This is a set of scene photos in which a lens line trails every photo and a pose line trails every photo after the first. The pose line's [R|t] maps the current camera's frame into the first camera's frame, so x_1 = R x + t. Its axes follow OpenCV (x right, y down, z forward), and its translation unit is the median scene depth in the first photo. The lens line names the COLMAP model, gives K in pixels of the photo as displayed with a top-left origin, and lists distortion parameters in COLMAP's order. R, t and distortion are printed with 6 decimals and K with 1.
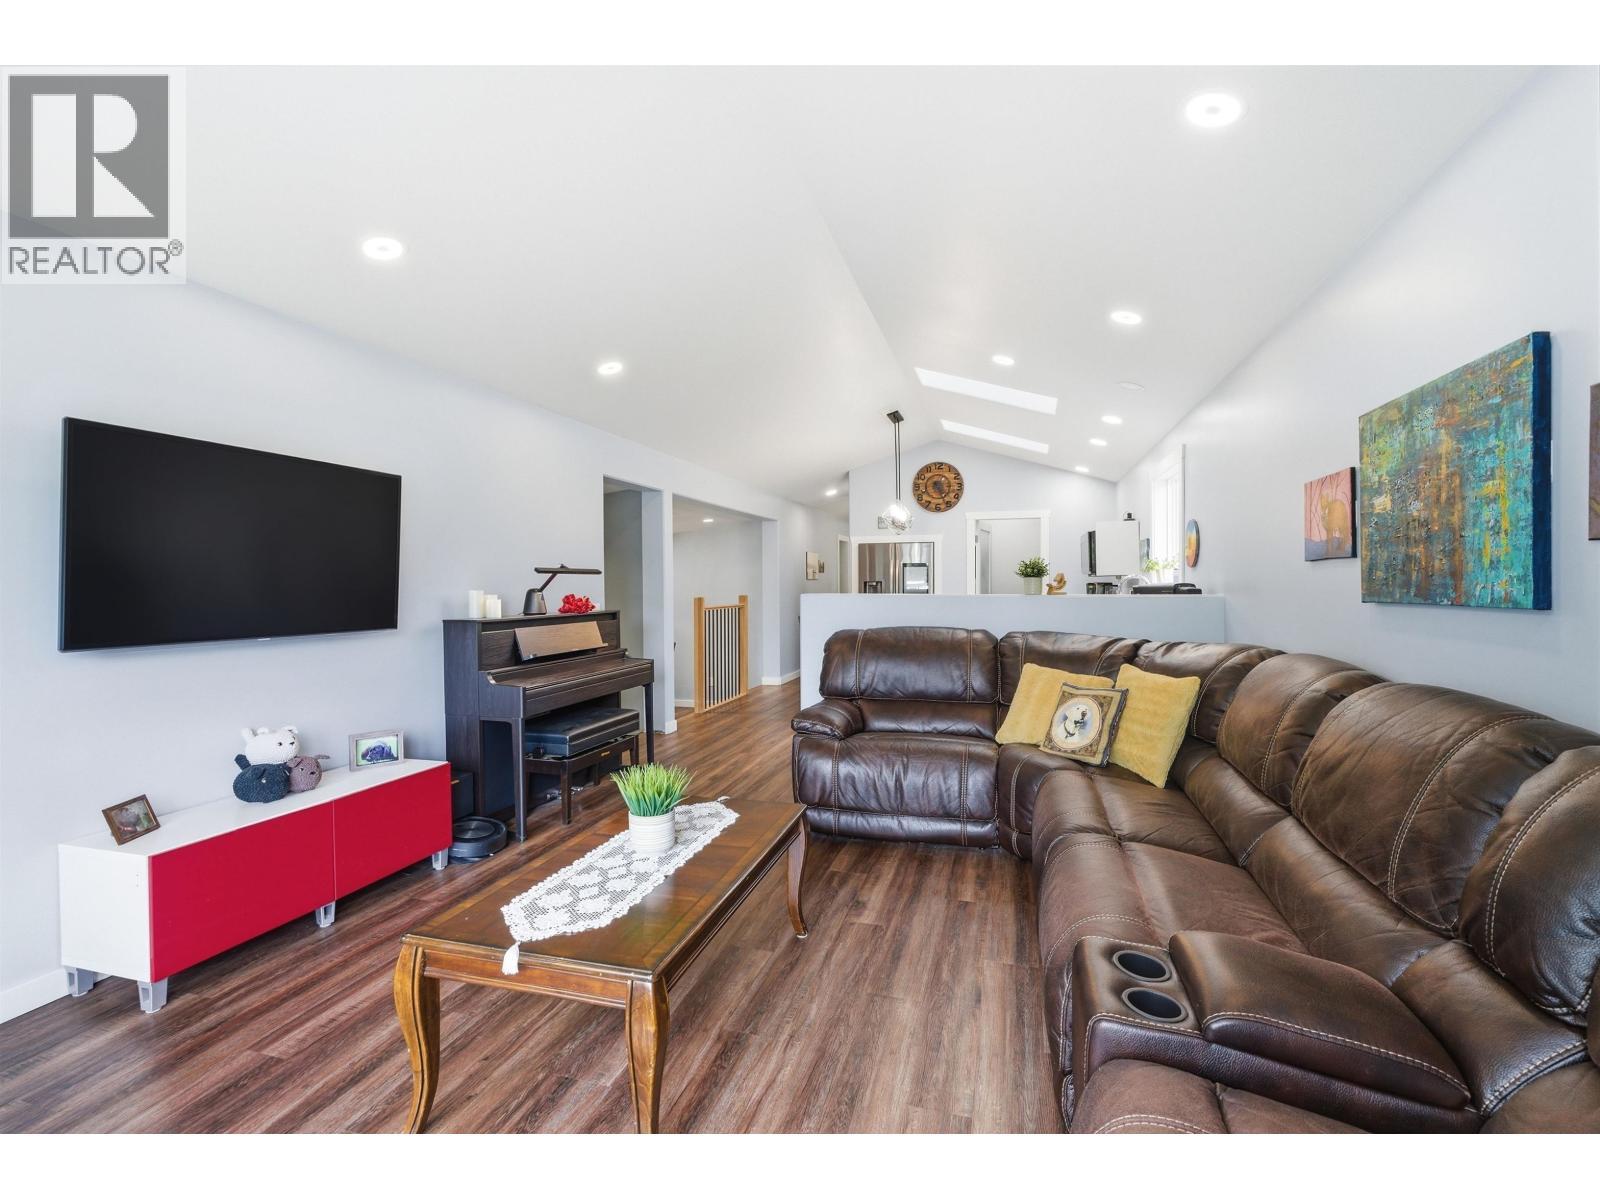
lens RADIAL K [[733.1, 0, 802.8], [0, 733.1, 590.1], [0, 0, 1]] dist [-0.013095, 0.003804]
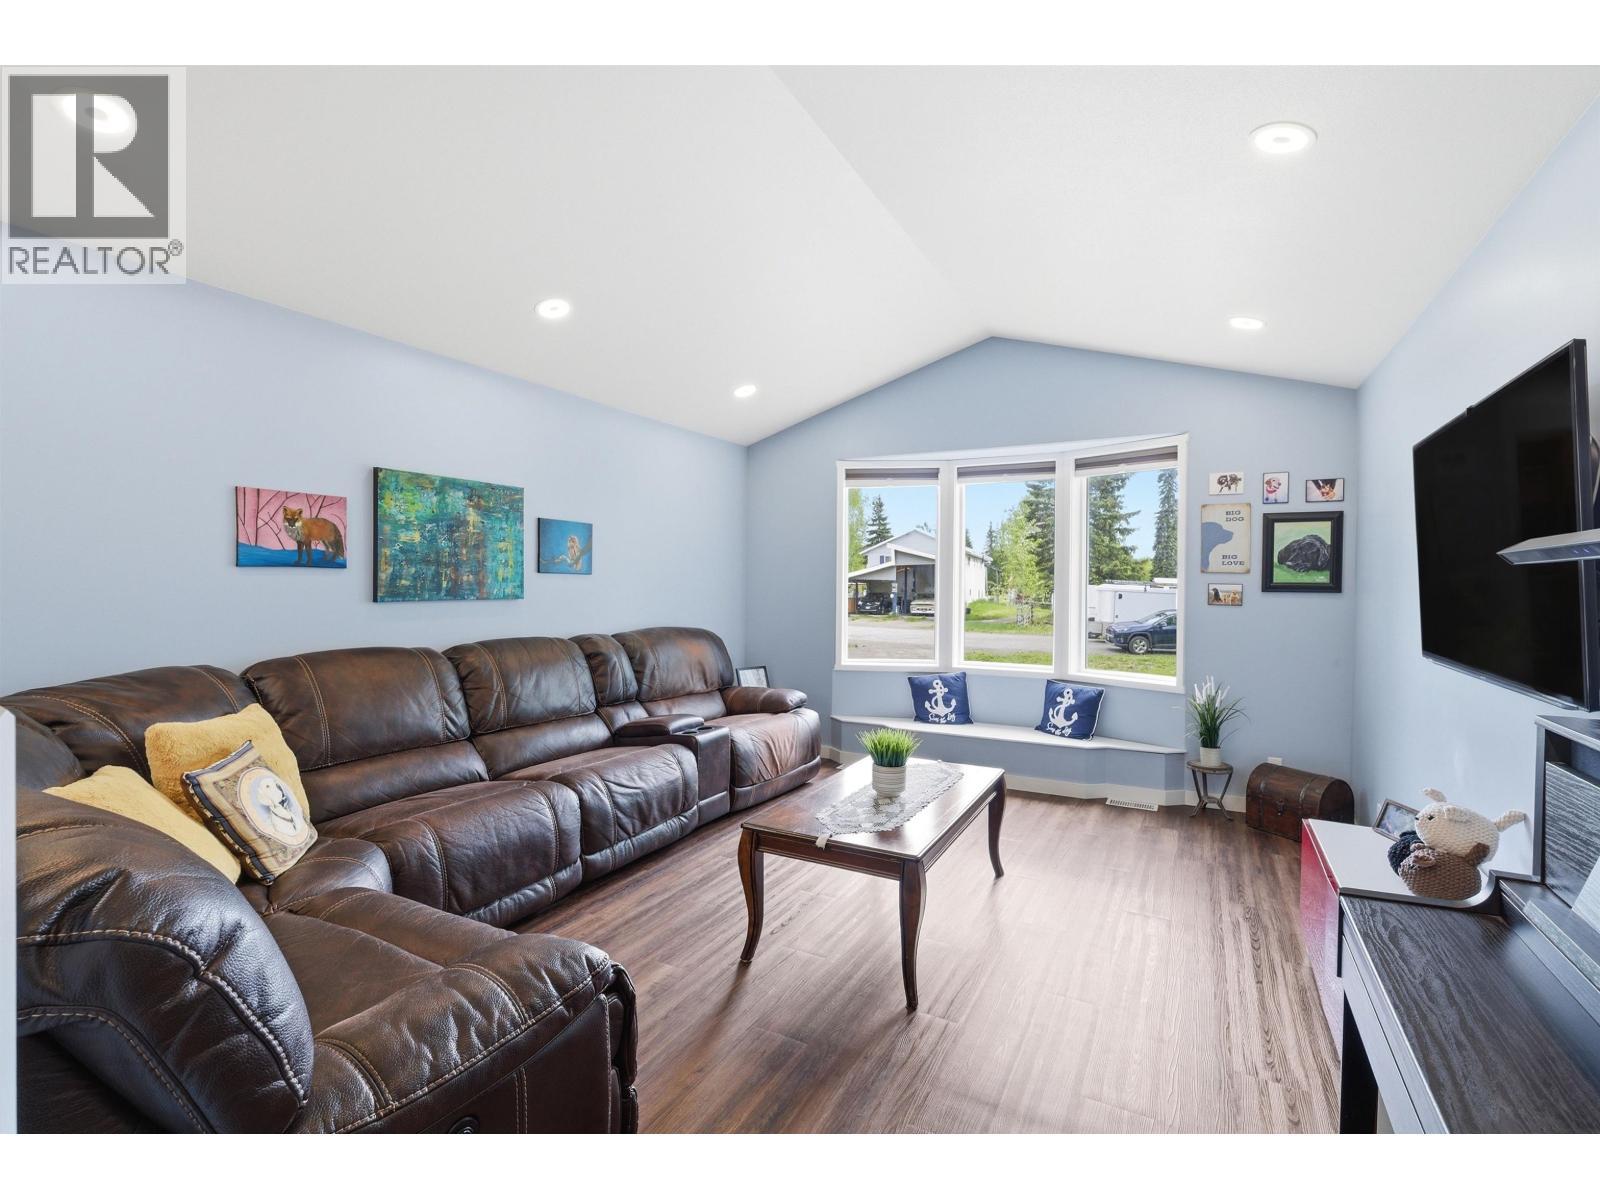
lens RADIAL K [[733.1, 0, 805.1], [0, 733.1, 596.9], [0, 0, 1]] dist [-0.013095, 0.003804]
pose [[-0.979638, -0.007875, 0.200619, -0.363591], [-0.002962, 0.999689, 0.024776, -0.035730], [-0.200752, 0.023677, -0.979356, 2.626603]]
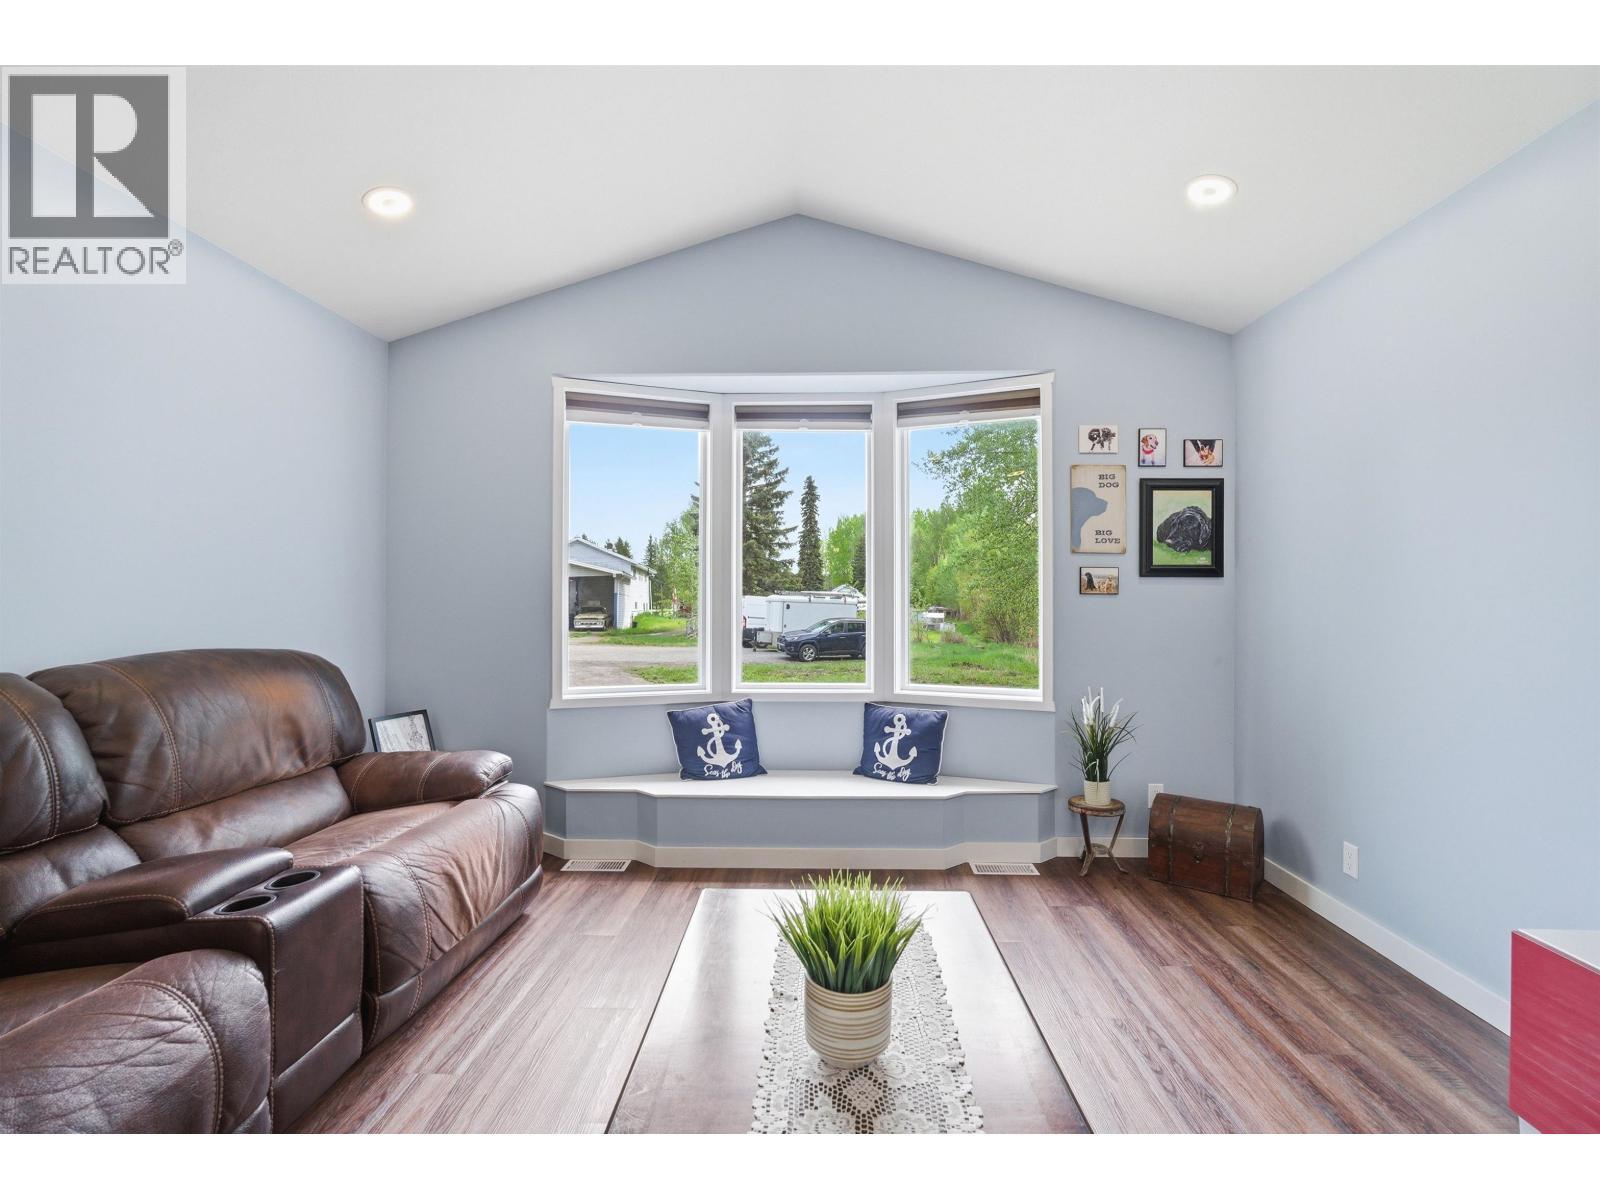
lens RADIAL K [[733.1, 0, 810.8], [0, 733.1, 595.8], [0, 0, 1]] dist [-0.013095, 0.003804]
pose [[-0.966219, 0.001821, -0.257716, -0.058671], [0.000951, 0.999993, 0.003499, 0.037054], [0.257721, 0.003136, -0.966214, 1.699176]]
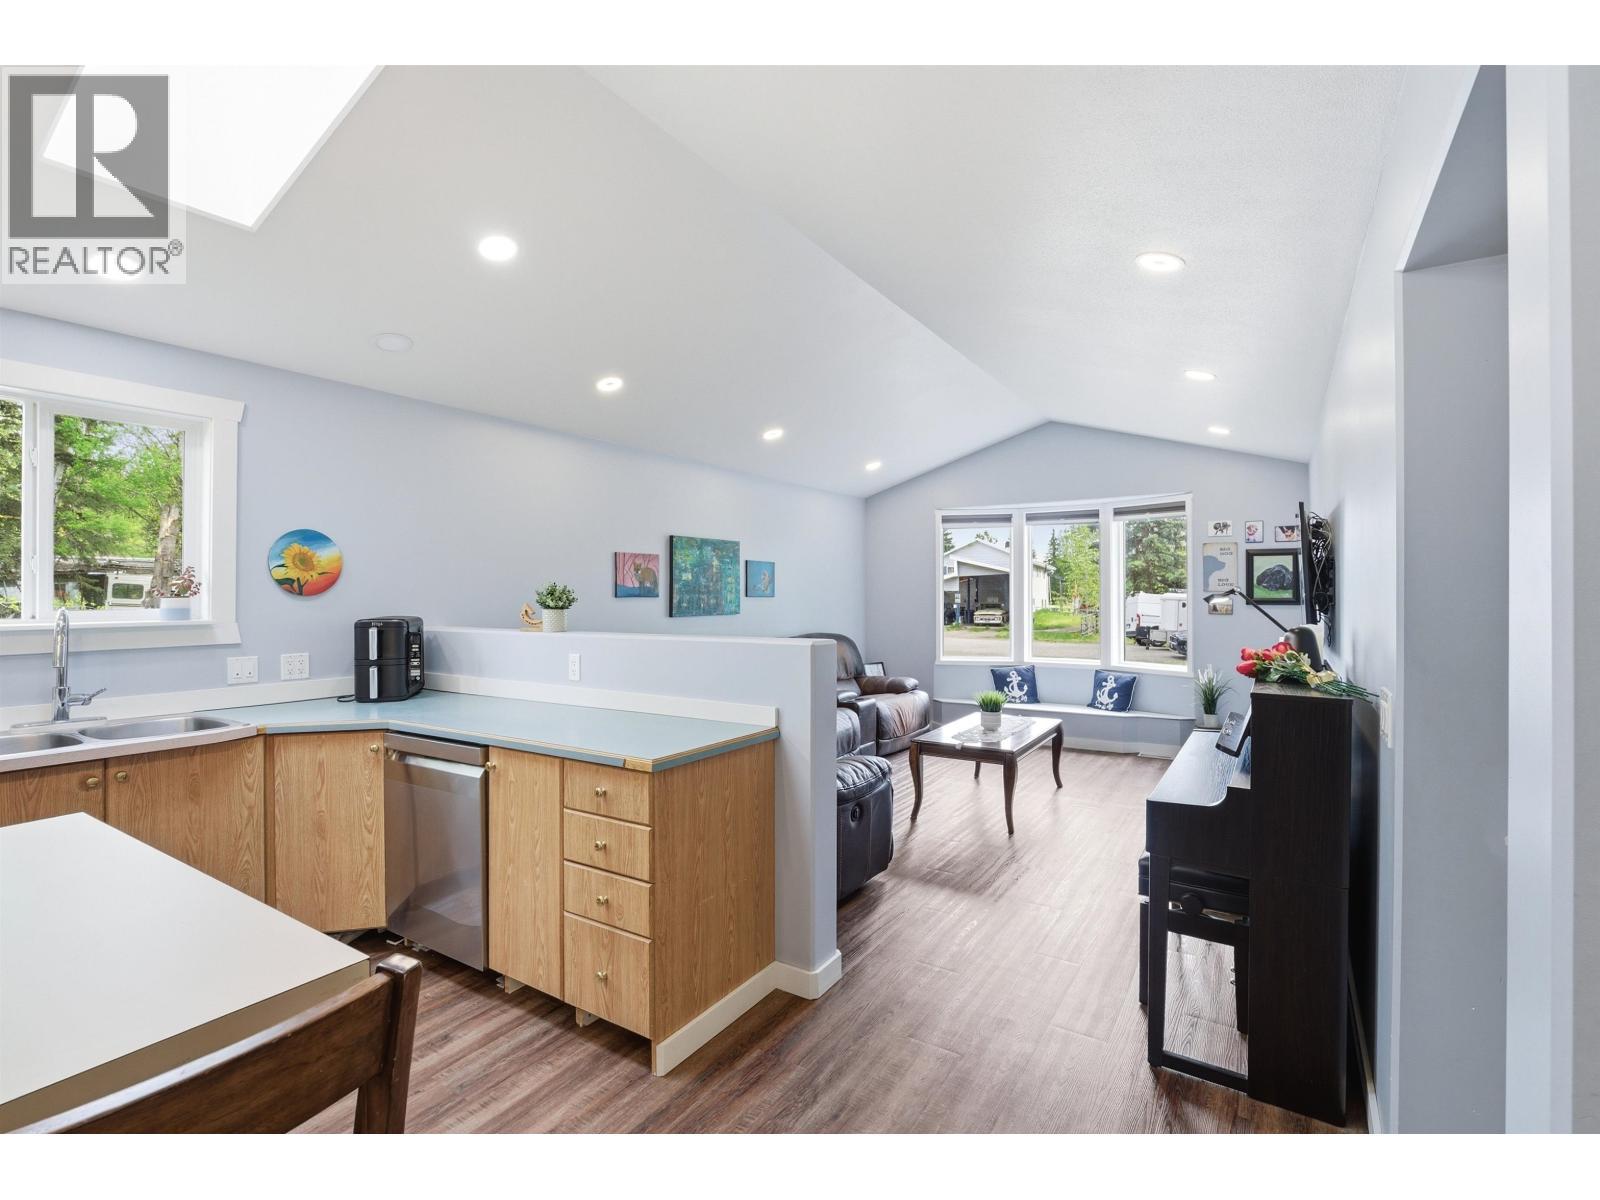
lens RADIAL K [[733.1, 0, 812.7], [0, 733.1, 594.0], [0, 0, 1]] dist [-0.013095, 0.003804]
pose [[-0.963026, 0.005890, 0.269345, -0.324811], [0.007631, 0.999956, 0.005417, -0.077109], [-0.269301, 0.007272, -0.963029, 3.698430]]
